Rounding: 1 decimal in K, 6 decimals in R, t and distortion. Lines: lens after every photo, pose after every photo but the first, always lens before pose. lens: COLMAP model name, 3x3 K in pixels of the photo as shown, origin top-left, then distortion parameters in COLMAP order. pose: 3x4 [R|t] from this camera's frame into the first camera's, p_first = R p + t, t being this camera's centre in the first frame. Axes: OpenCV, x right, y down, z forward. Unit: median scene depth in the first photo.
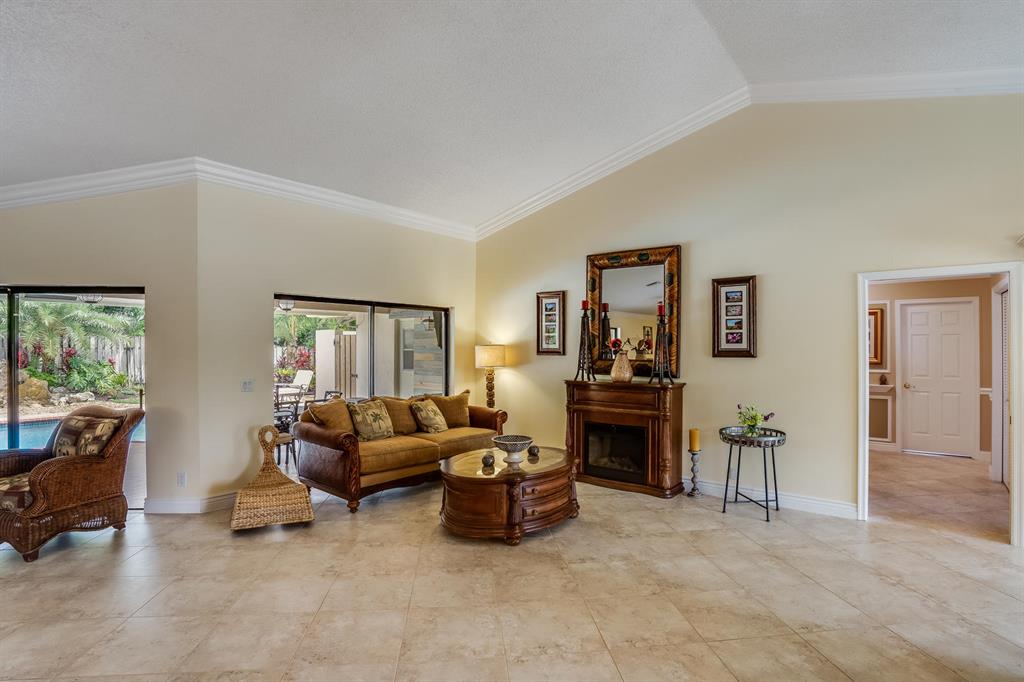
lens RADIAL K [[510.5, 0, 512.0], [0, 510.5, 341.0], [0, 0, 1]] dist [-0.058347, 0.018023]
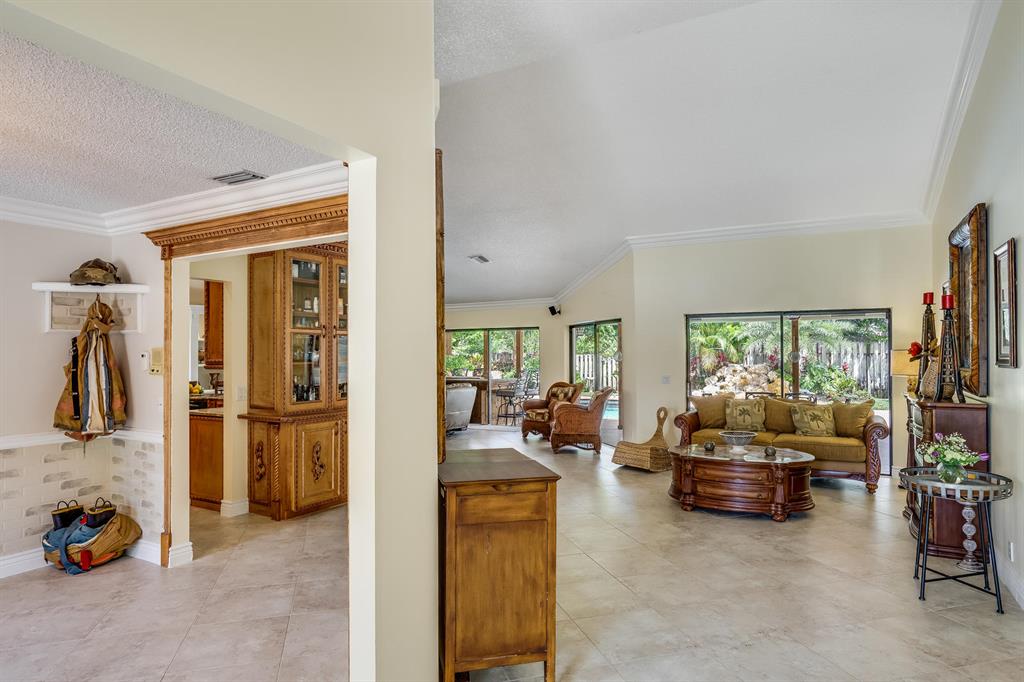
lens RADIAL K [[559.8, 0, 512.8], [0, 559.8, 357.3], [0, 0, 1]] dist [0.001283, 0.000154]
pose [[0.189937, 0.004368, -0.981787, 1.202033], [0.014986, 0.999861, 0.007347, 0.006195], [0.981682, -0.016108, 0.189845, 0.297420]]
